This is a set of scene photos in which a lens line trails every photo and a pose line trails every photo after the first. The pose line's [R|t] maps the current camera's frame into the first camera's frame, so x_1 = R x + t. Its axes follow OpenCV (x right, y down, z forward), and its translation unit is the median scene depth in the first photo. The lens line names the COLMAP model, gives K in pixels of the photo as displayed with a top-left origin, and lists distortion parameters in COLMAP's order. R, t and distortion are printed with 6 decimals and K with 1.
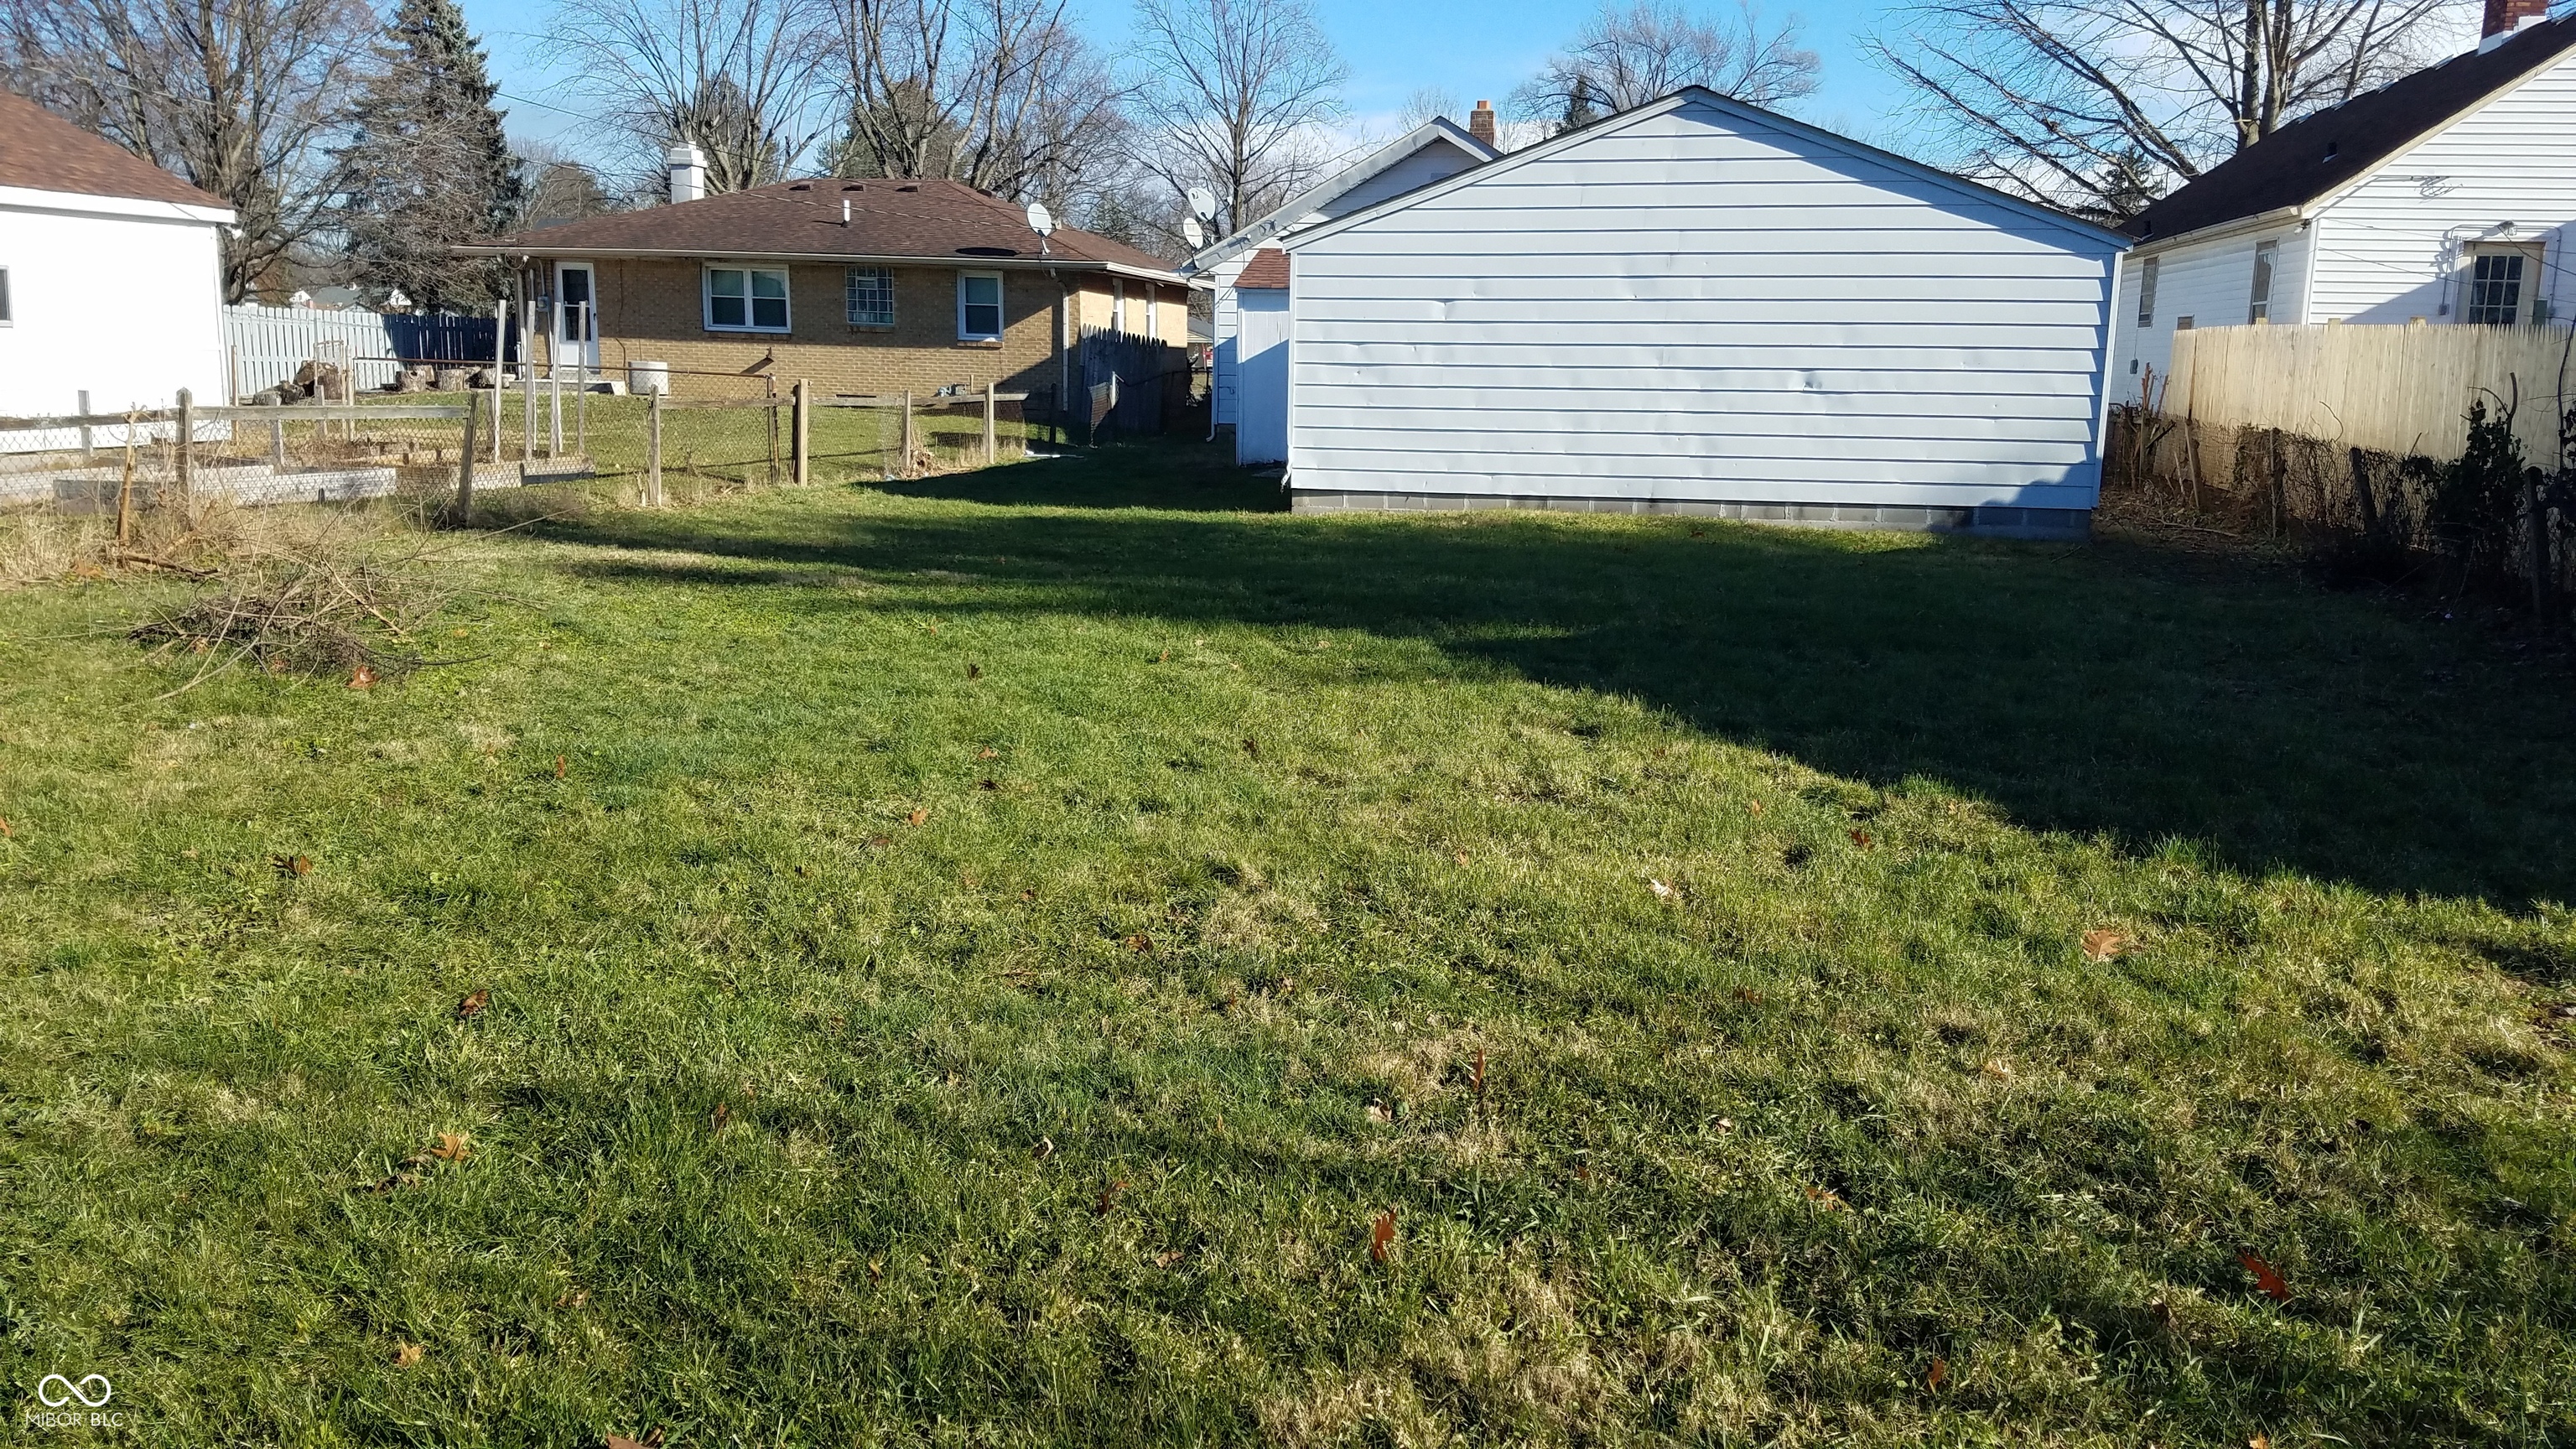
lens RADIAL K [[1939.5, 0, 1288.0], [0, 1939.5, 724.5], [0, 0, 1]] dist [0.297810, -0.652160]
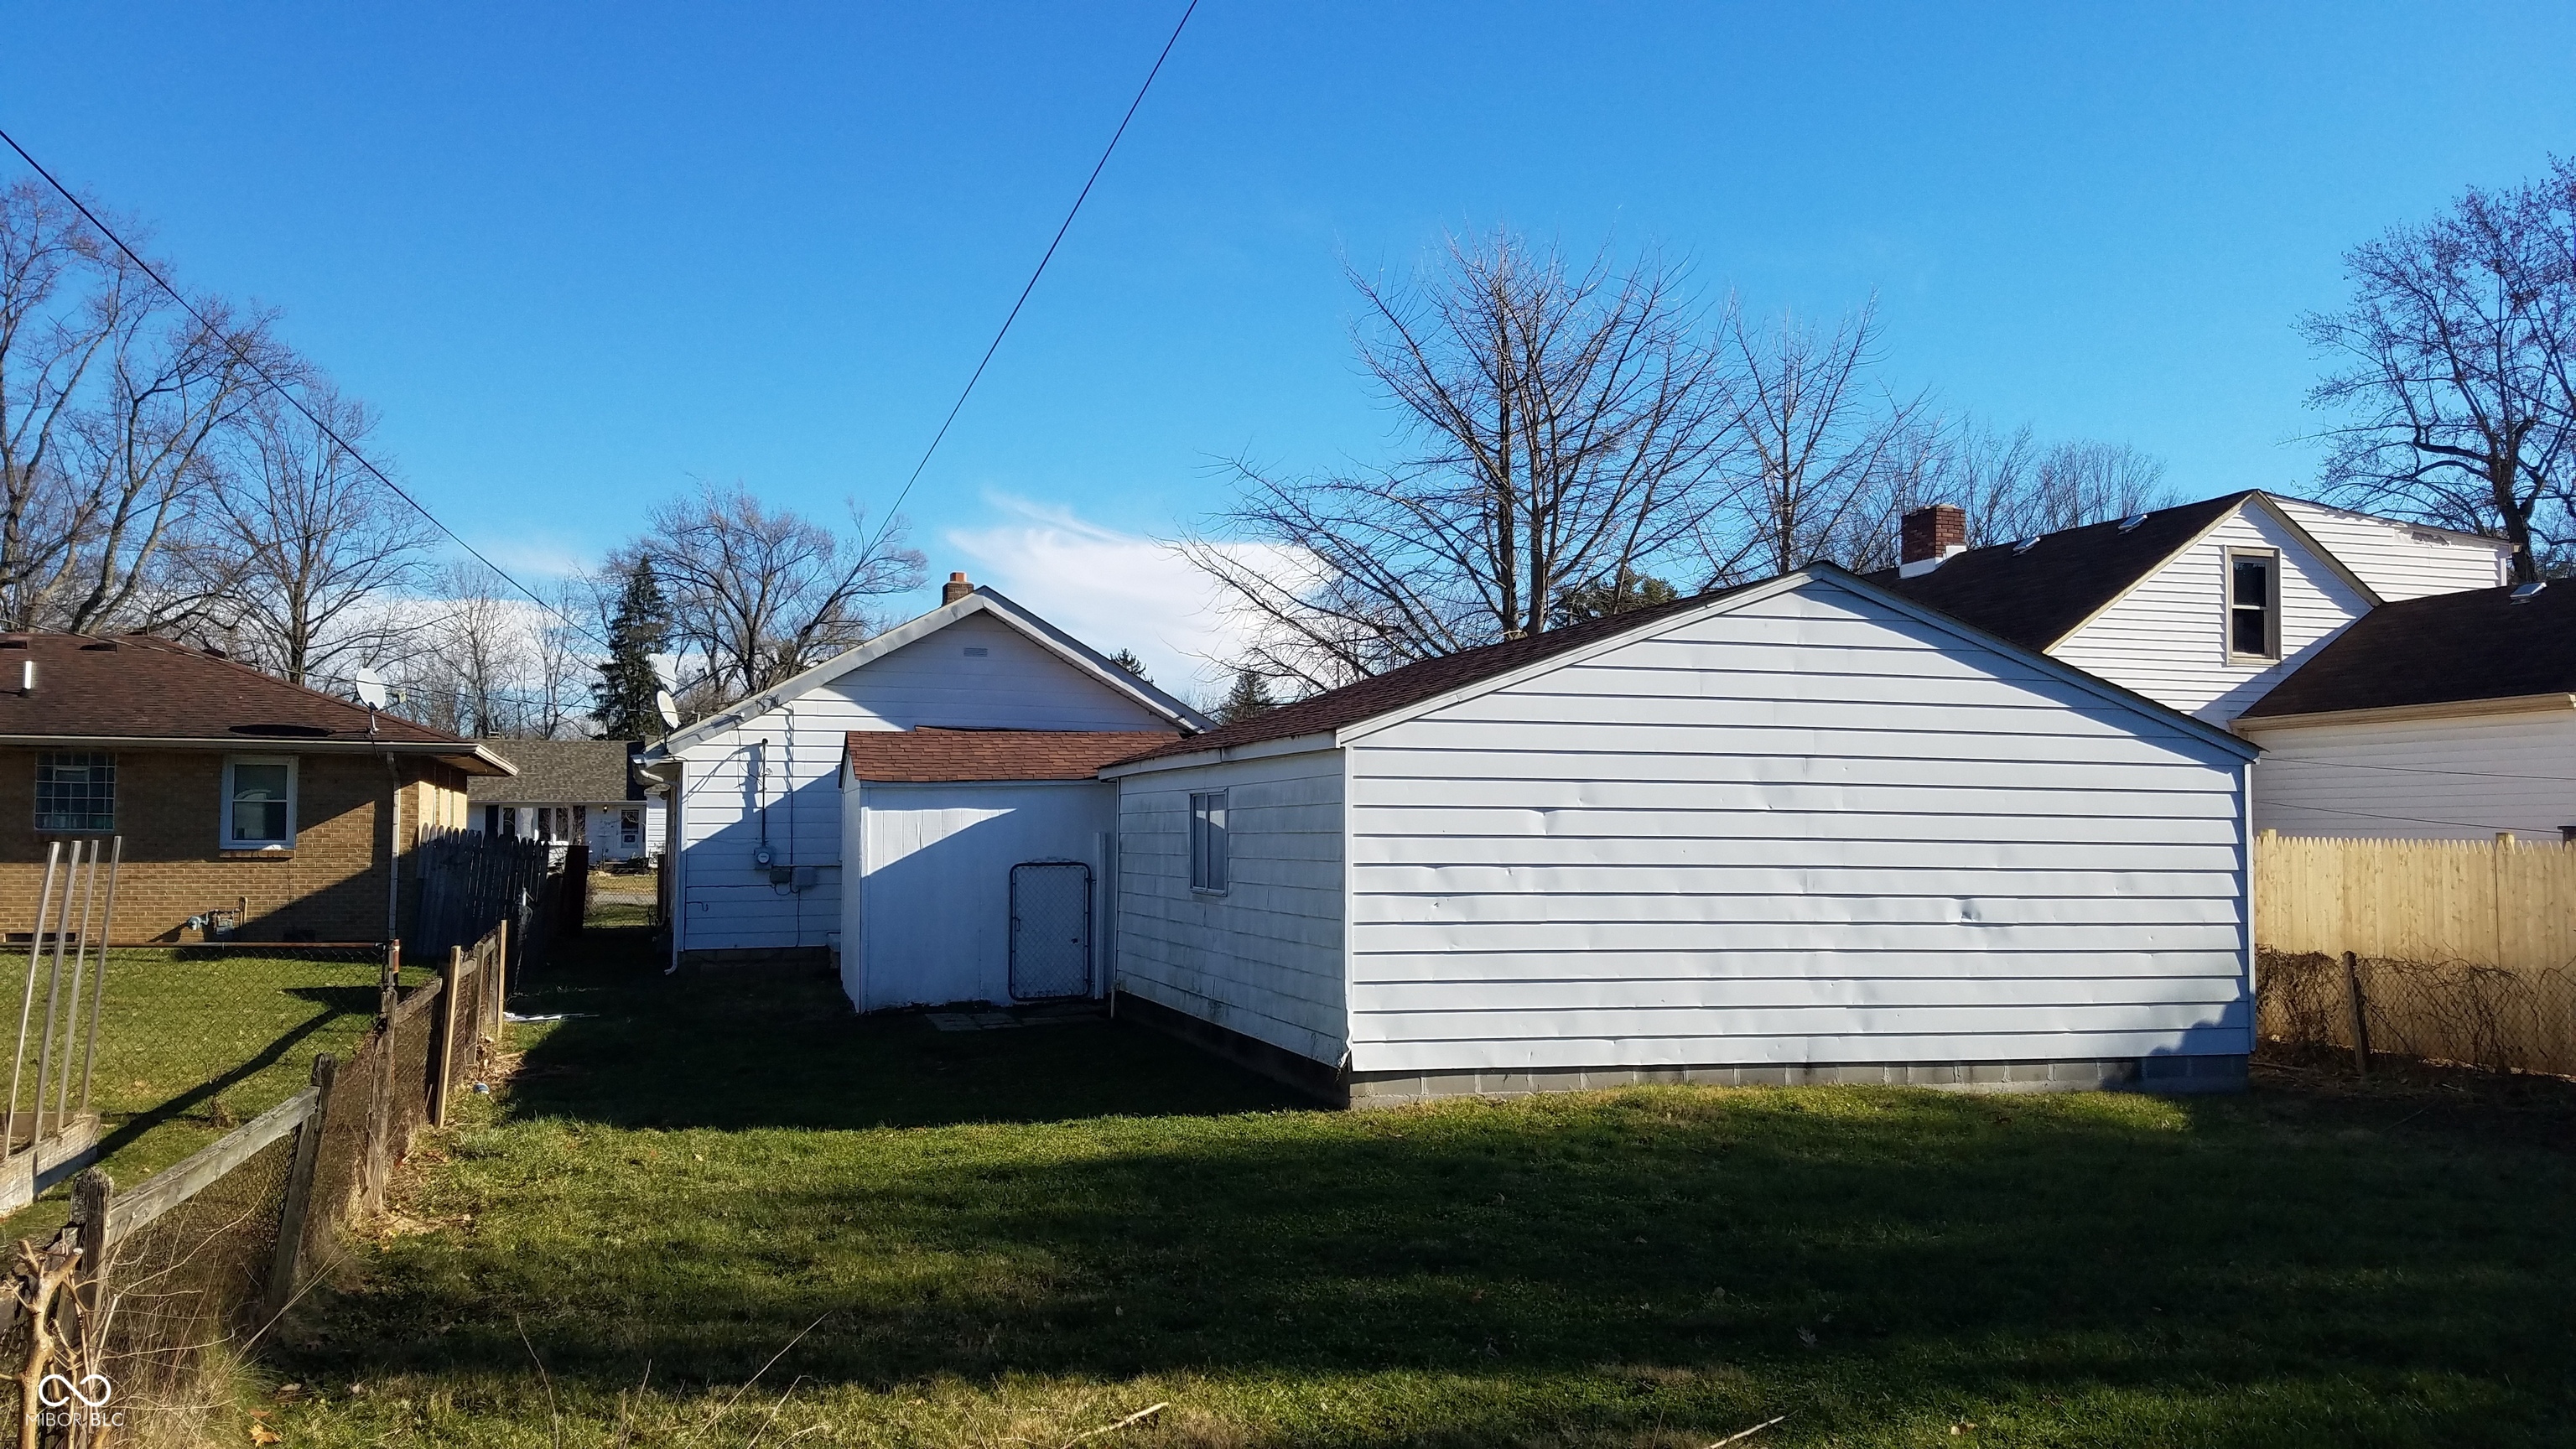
lens RADIAL K [[1939.5, 0, 1288.0], [0, 1939.5, 724.5], [0, 0, 1]] dist [0.297810, -0.652160]
pose [[0.877437, 0.012402, 0.479532, -0.363257], [0.100925, 0.972517, -0.209822, -0.101526], [-0.468955, 0.232502, 0.852070, 0.407287]]
